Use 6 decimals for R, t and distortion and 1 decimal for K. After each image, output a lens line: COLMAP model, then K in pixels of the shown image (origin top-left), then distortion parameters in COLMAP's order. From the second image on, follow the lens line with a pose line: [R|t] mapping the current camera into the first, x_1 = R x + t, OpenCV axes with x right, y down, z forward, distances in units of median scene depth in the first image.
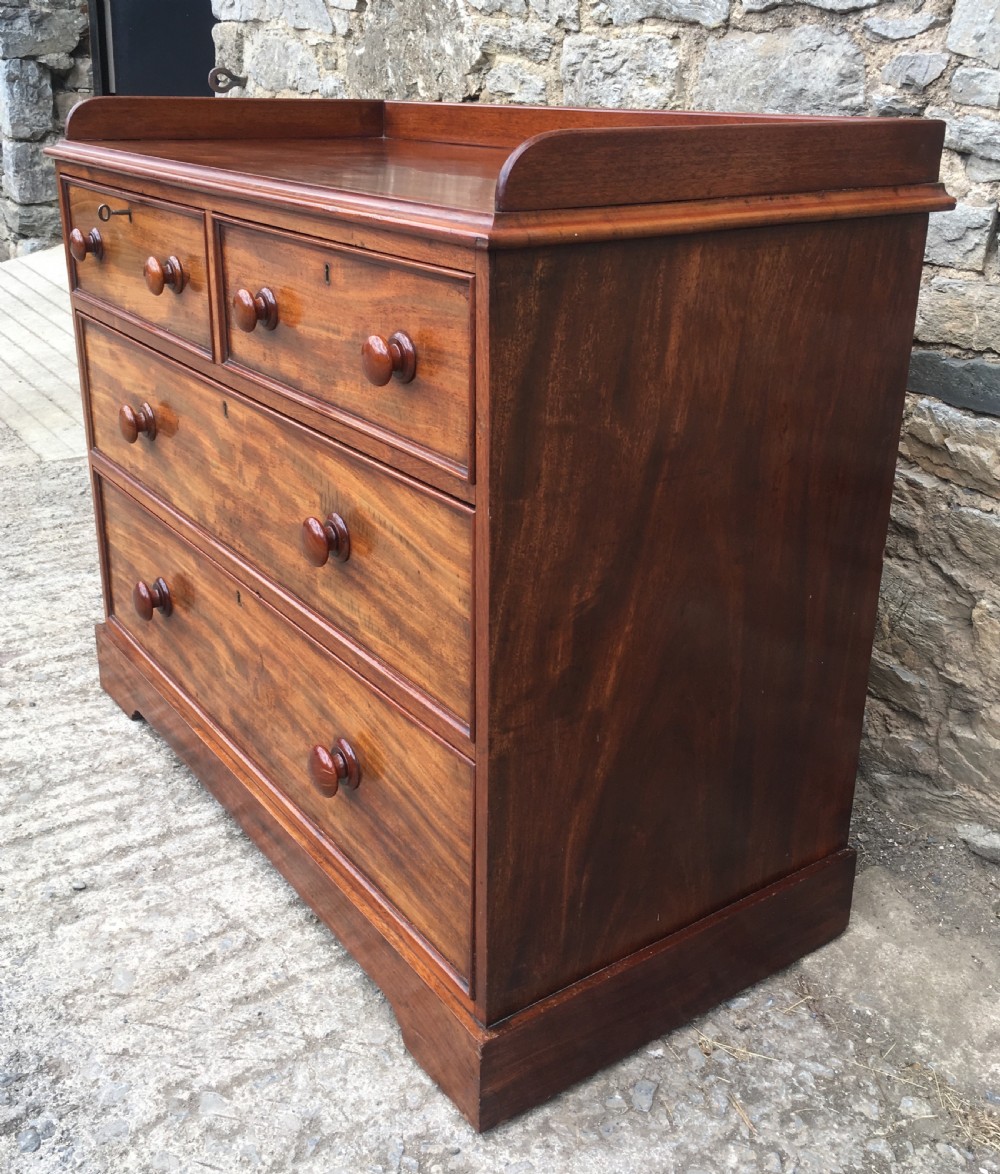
lens RADIAL K [[1221.8, 0, 500.5], [0, 1221.8, 534.3], [0, 0, 1]] dist [0.089005, -0.136446]
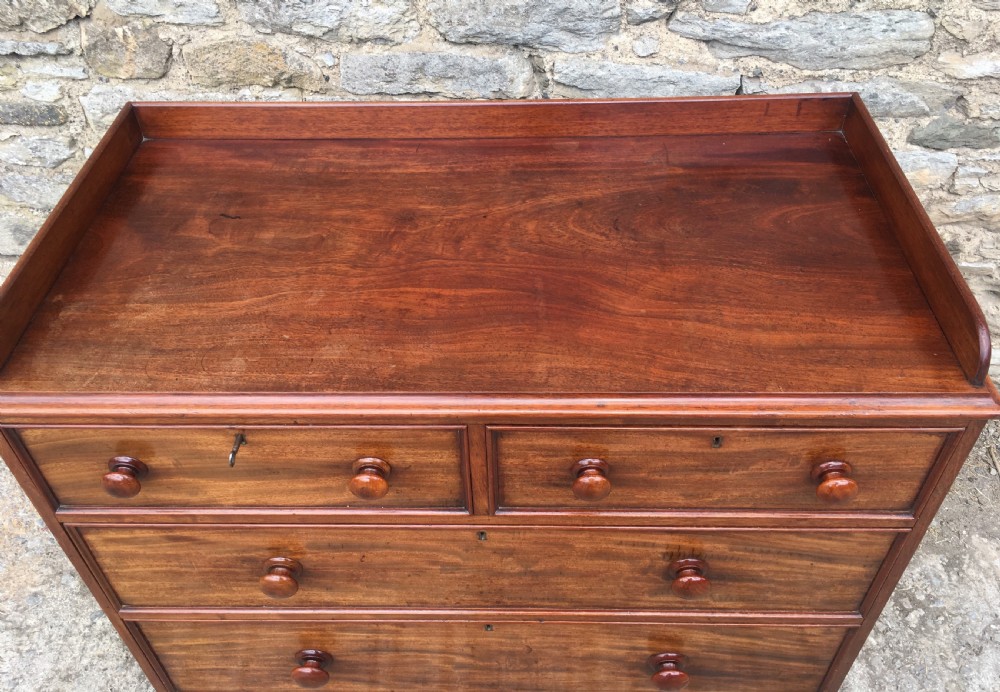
lens RADIAL K [[848.3, 0, 500.1], [0, 848.3, 315.1], [0, 0, 1]] dist [0.082874, -0.108791]
pose [[0.588612, -0.566487, 0.576740, -0.446360], [0.308237, 0.816792, 0.487689, -0.517127], [-0.747346, -0.109287, 0.655385, 0.418619]]
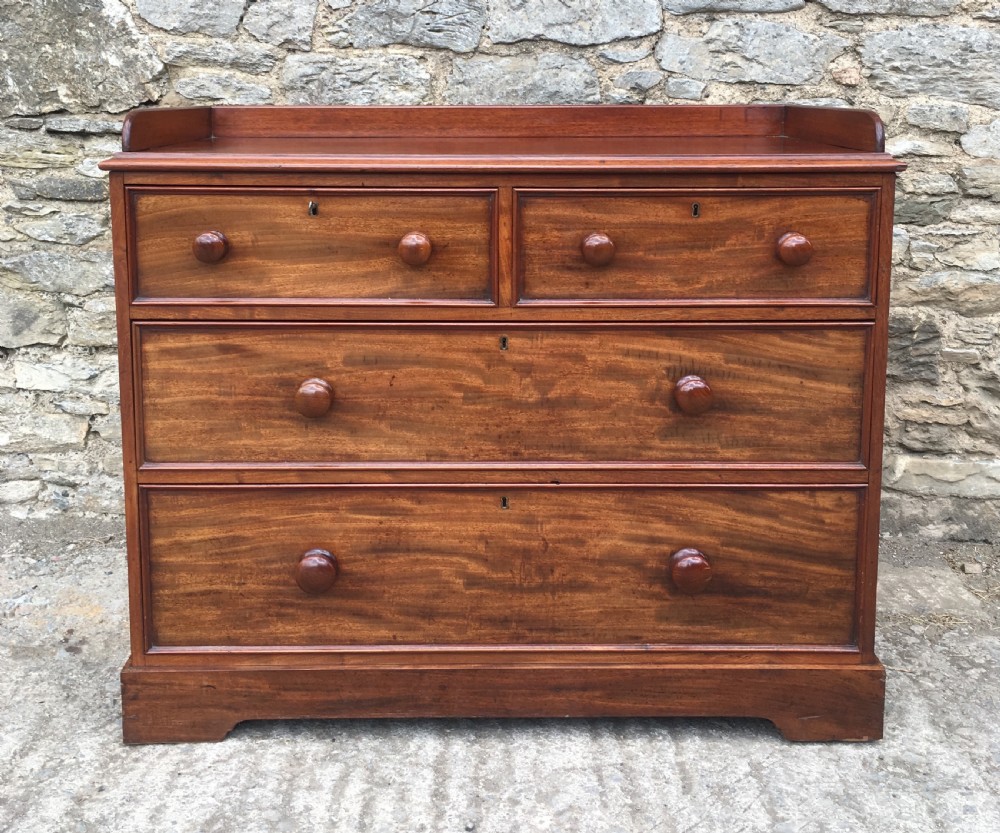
lens RADIAL K [[1162.3, 0, 492.3], [0, 1162.3, 260.1], [0, 0, 1]] dist [0.084397, -0.113904]
pose [[0.562678, -0.132322, 0.816017, -0.962875], [0.293984, 0.954608, -0.047919, -0.104580], [-0.772636, 0.266859, 0.576038, 0.259052]]
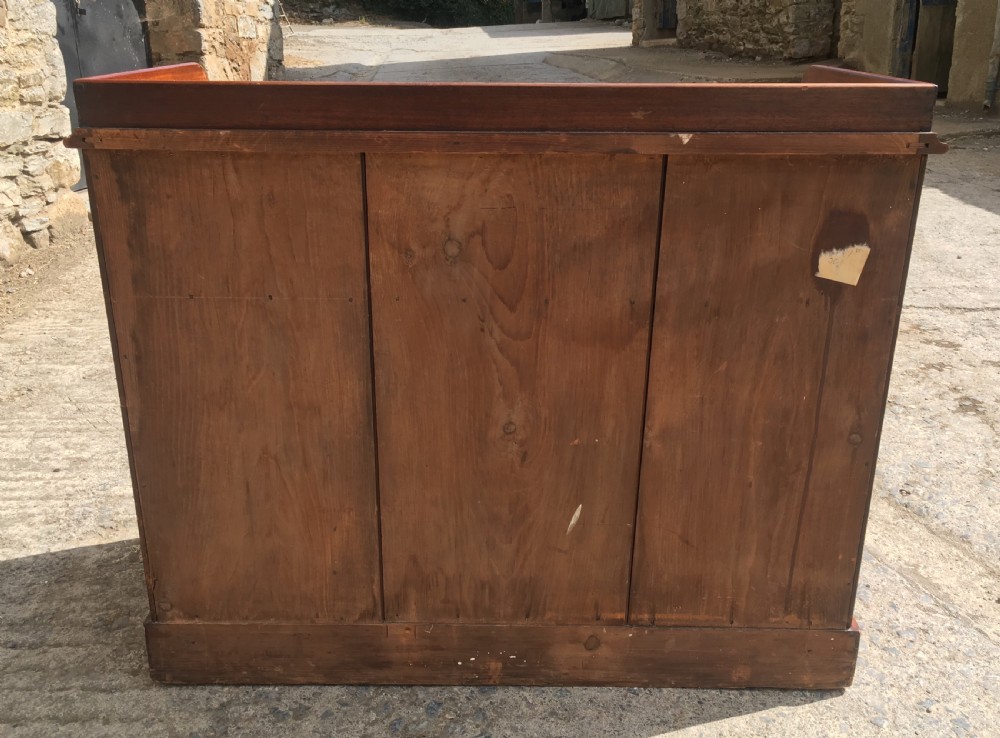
lens RADIAL K [[949.6, 0, 500.0], [0, 949.6, 369.0], [0, 0, 1]] dist [0.010260, 0.005958]
pose [[-0.827468, -0.209655, 0.520905, -1.441737], [0.200094, 0.756685, 0.622407, -0.528866], [-0.524651, 0.619252, -0.584182, 1.250093]]
